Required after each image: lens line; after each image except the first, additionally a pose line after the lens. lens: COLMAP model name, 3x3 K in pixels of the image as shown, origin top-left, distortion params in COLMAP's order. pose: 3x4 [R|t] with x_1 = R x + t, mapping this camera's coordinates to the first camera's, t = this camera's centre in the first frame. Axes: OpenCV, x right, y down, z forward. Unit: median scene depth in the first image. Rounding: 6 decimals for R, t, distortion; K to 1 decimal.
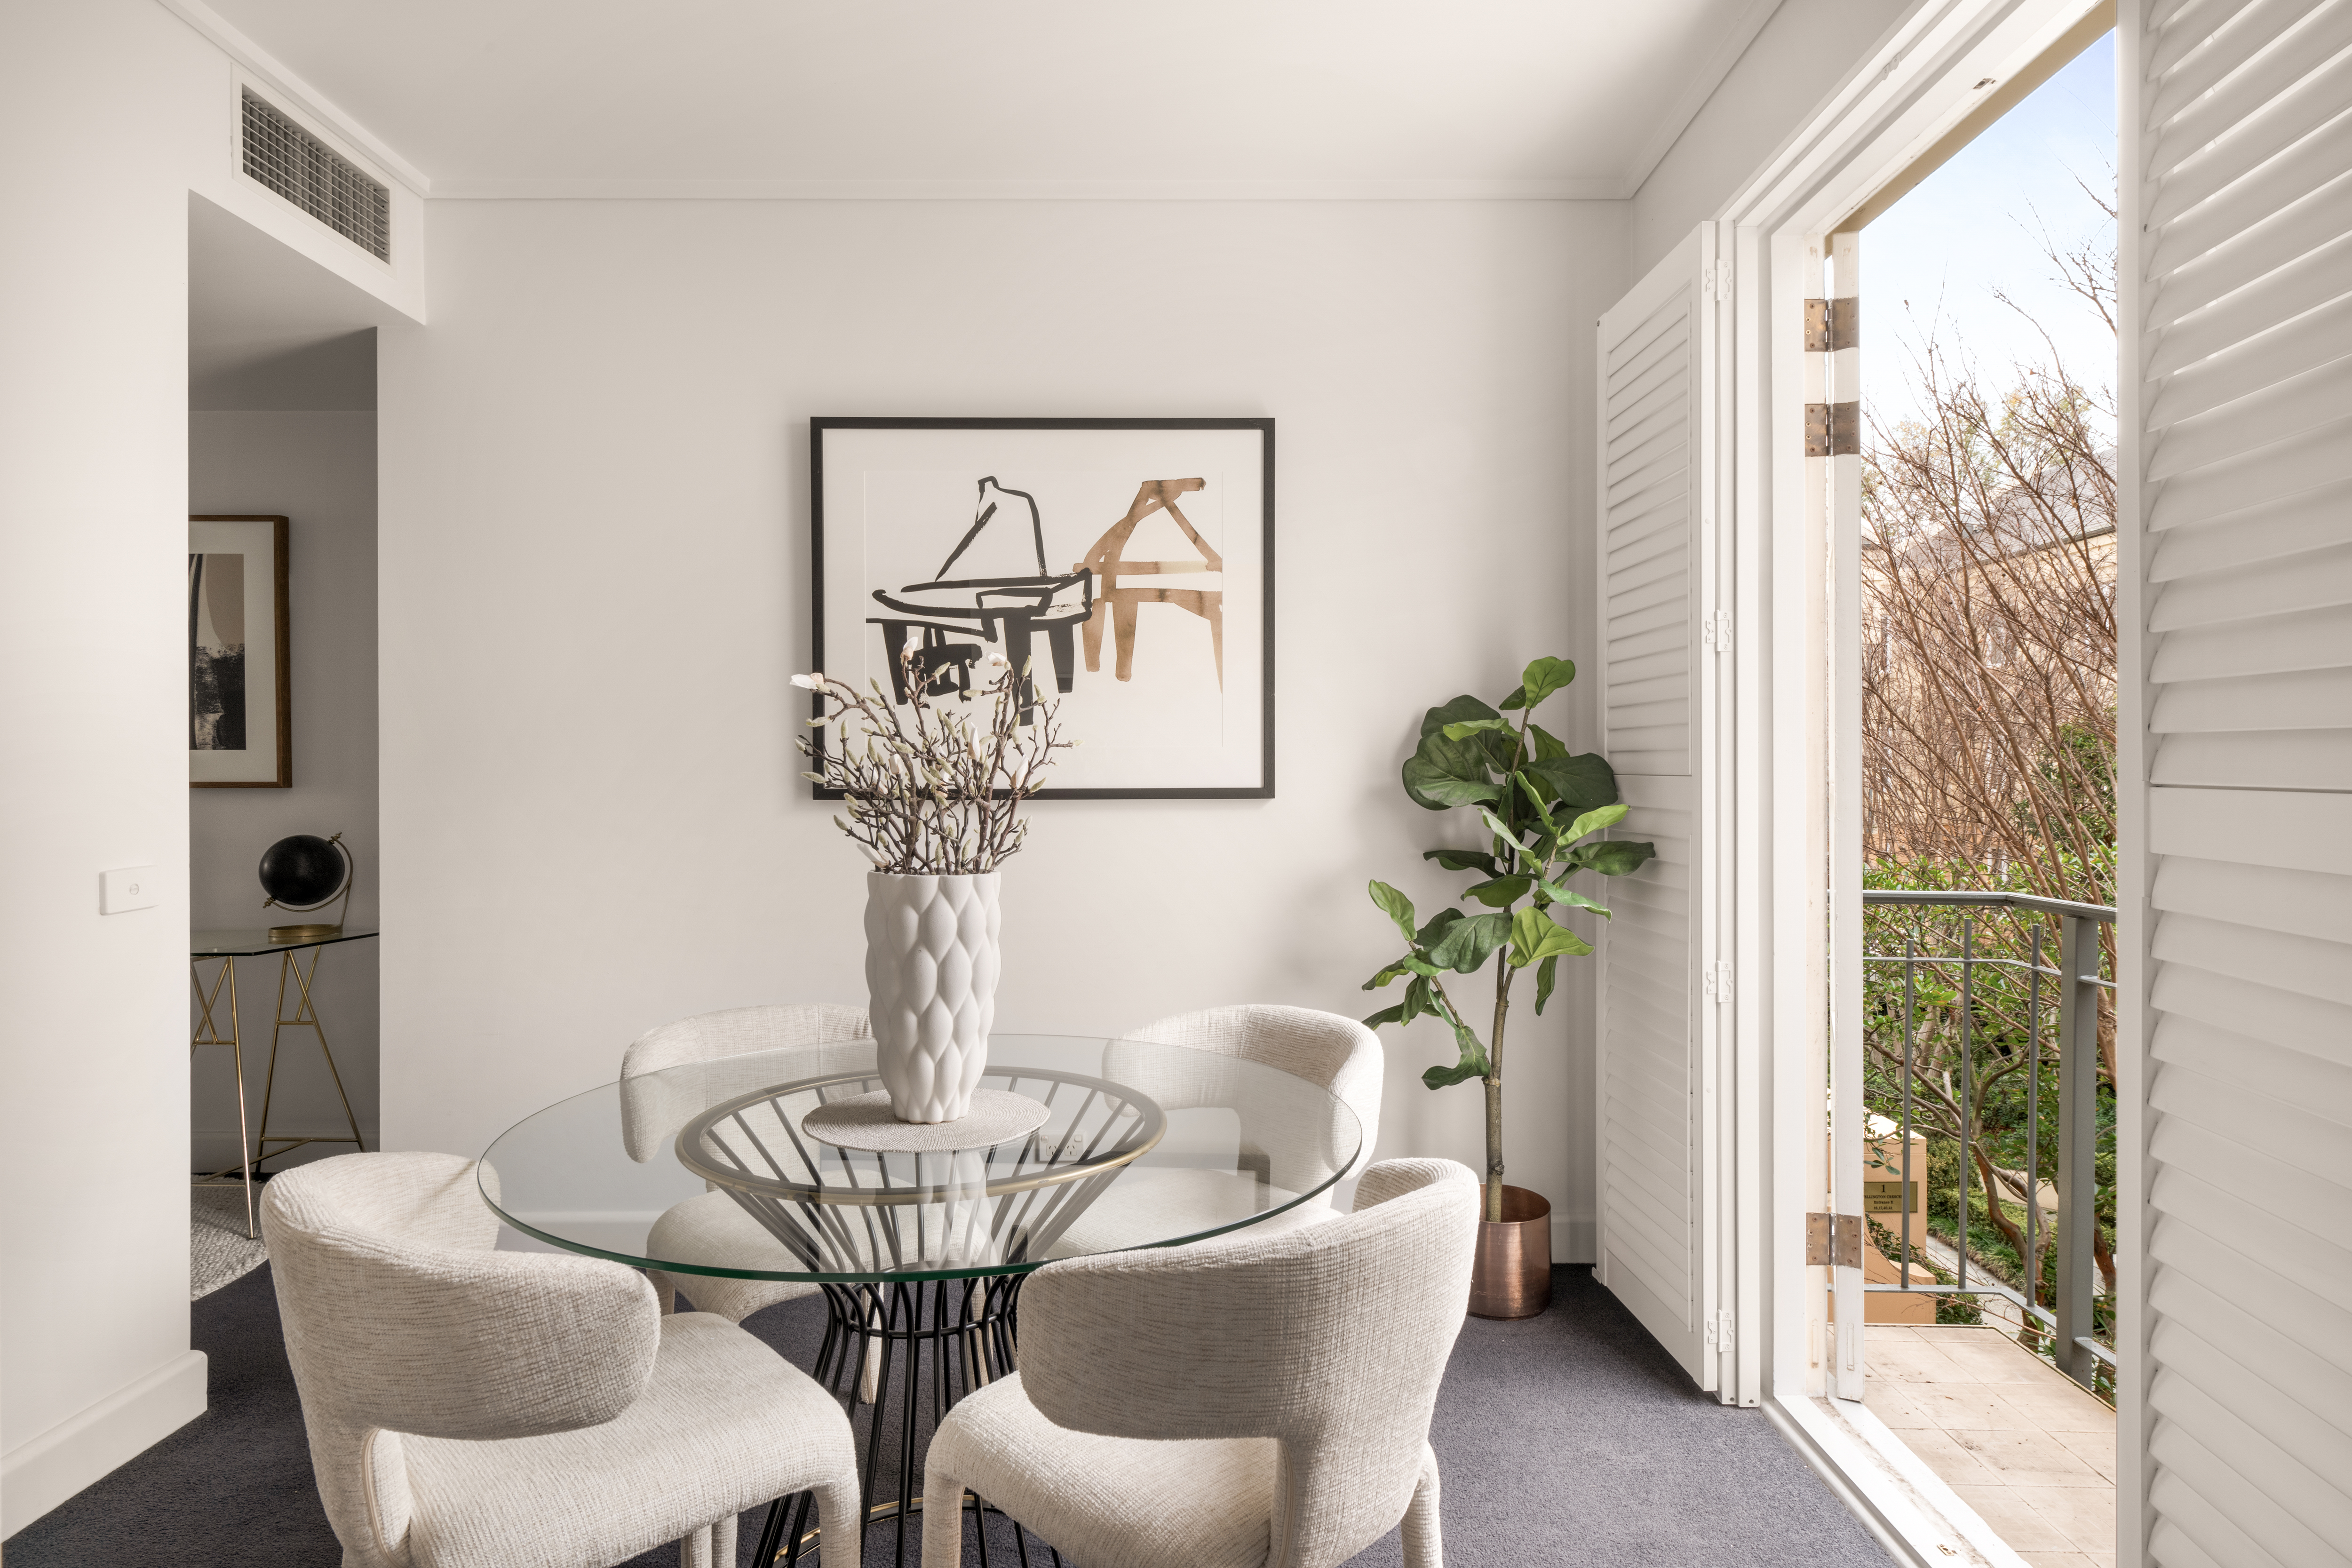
lens RADIAL K [[1363.8, 0, 1176.0], [0, 1363.8, 781.1], [0, 0, 1]] dist [-0.002986, -0.000648]
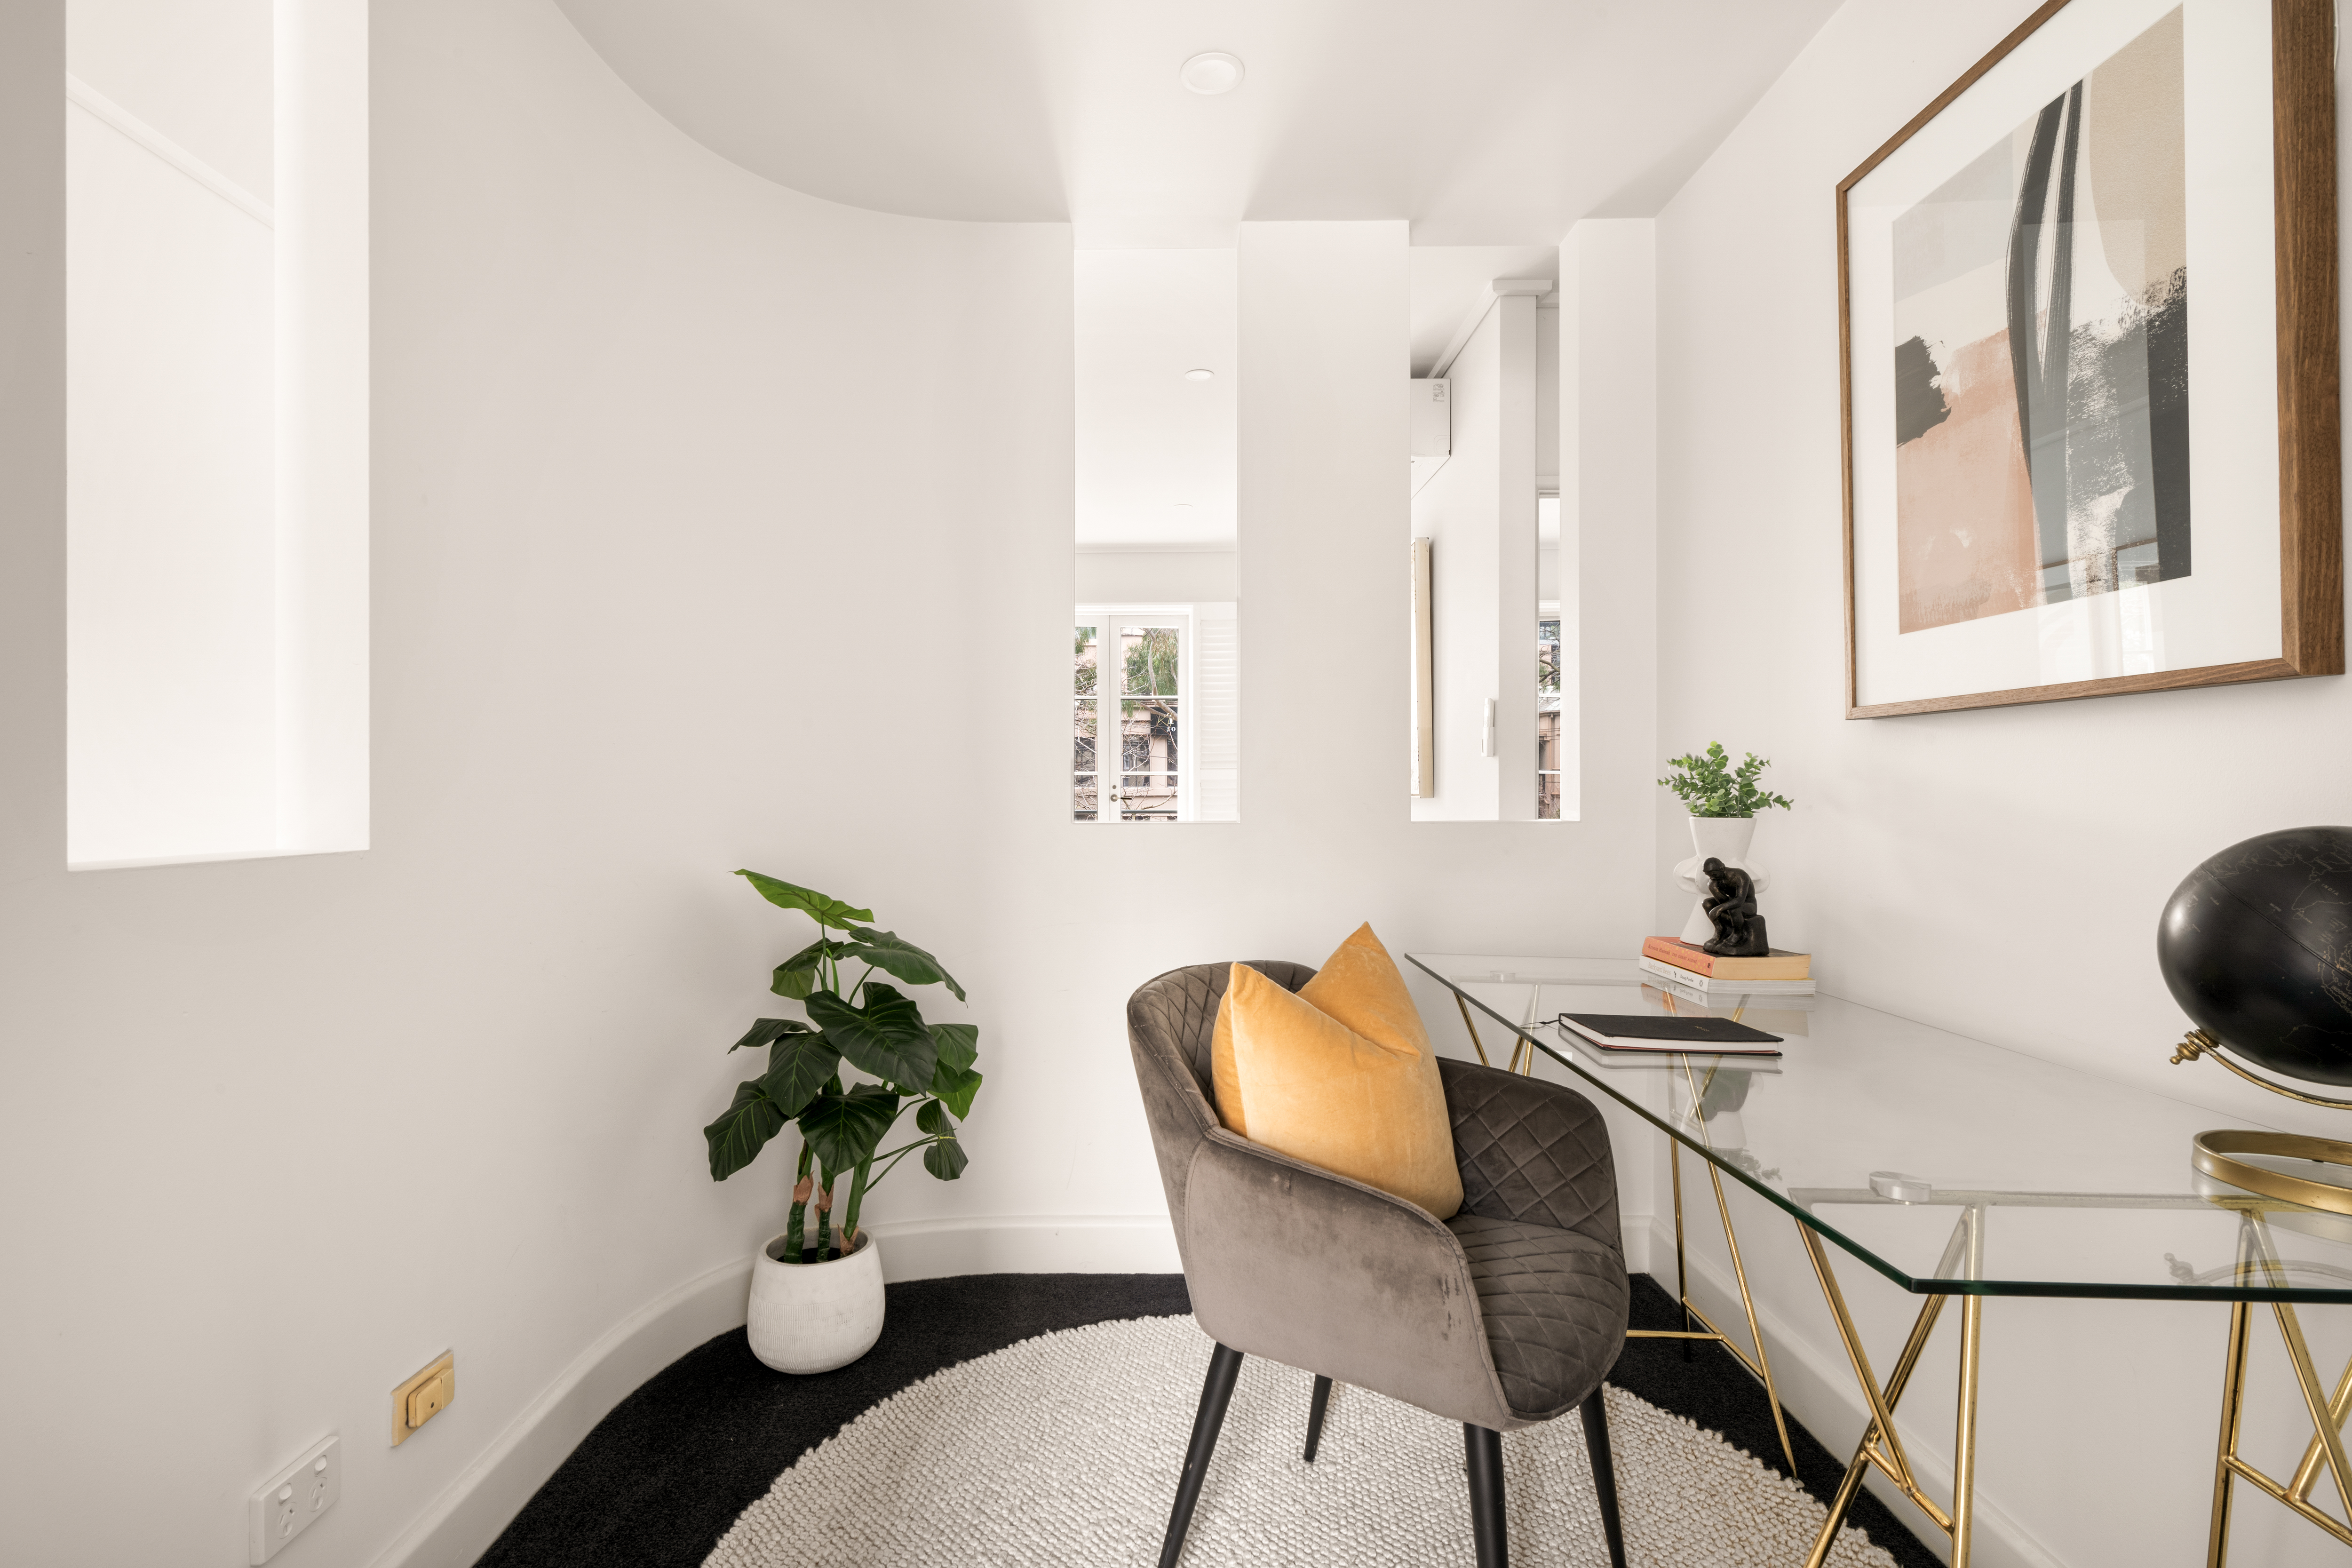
lens RADIAL K [[1145.1, 0, 1176.5], [0, 1145.1, 791.0], [0, 0, 1]] dist [-0.001037, -0.000179]
pose [[0.039175, -0.002938, -0.999228, -0.407231], [-0.009962, 0.999945, -0.003331, 0.034444], [0.999183, 0.010085, 0.039144, 0.736515]]
